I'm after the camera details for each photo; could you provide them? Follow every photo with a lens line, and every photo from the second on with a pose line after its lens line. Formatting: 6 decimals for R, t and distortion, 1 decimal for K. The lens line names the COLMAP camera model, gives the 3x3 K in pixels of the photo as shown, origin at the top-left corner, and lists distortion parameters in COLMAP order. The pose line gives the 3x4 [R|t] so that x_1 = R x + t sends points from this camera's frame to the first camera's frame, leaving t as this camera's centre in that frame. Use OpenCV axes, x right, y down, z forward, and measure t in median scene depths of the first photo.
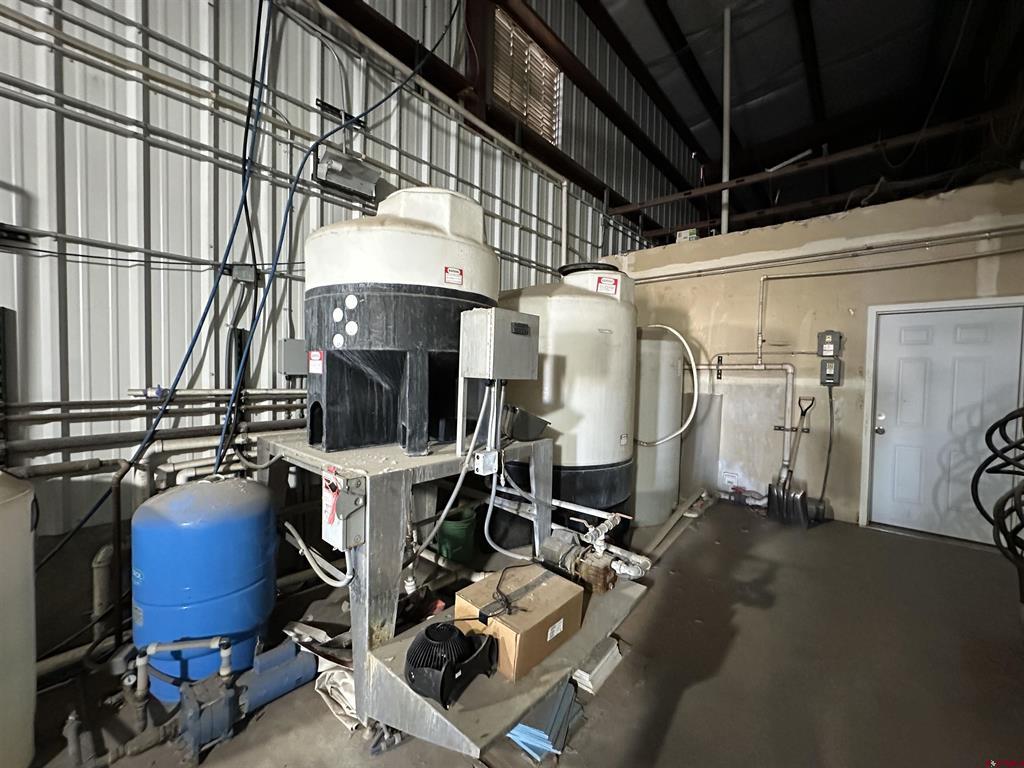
lens RADIAL K [[406.5, 0, 508.0], [0, 406.5, 383.7], [0, 0, 1]] dist [-0.000962, -0.000101]
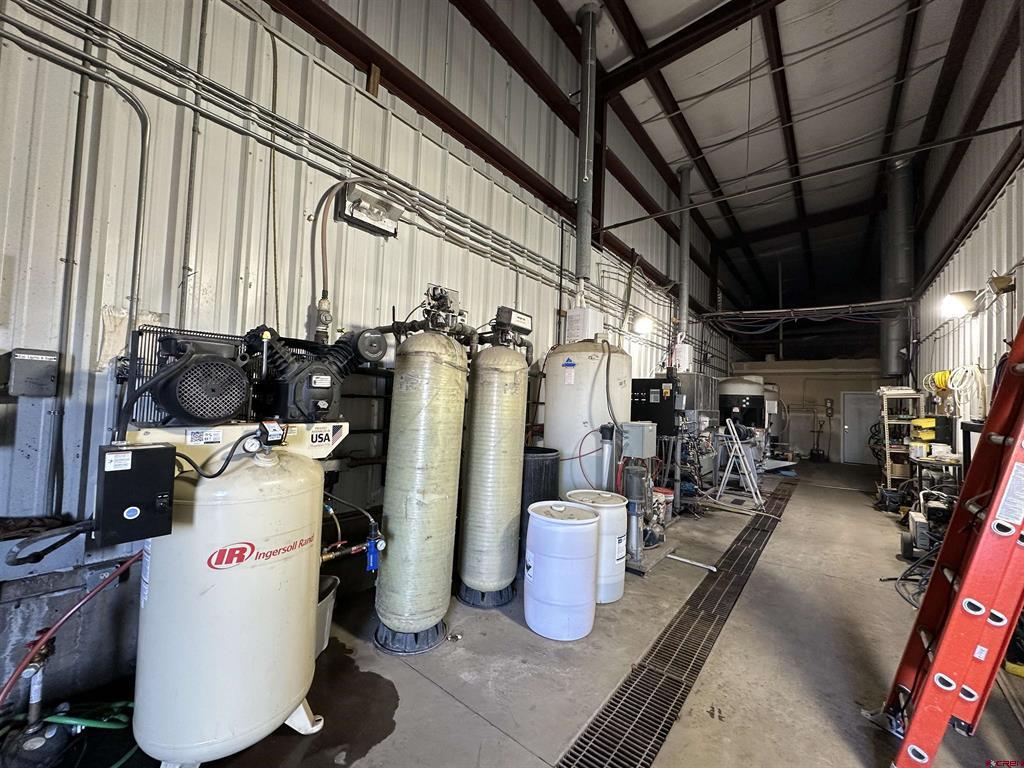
lens RADIAL K [[406.5, 0, 514.9], [0, 406.5, 384.8], [0, 0, 1]] dist [-0.000962, -0.000101]
pose [[0.999112, 0.020528, 0.036797, -1.541290], [-0.017911, 0.997380, -0.070092, 0.019990], [-0.038139, 0.069371, 0.996862, -1.798502]]
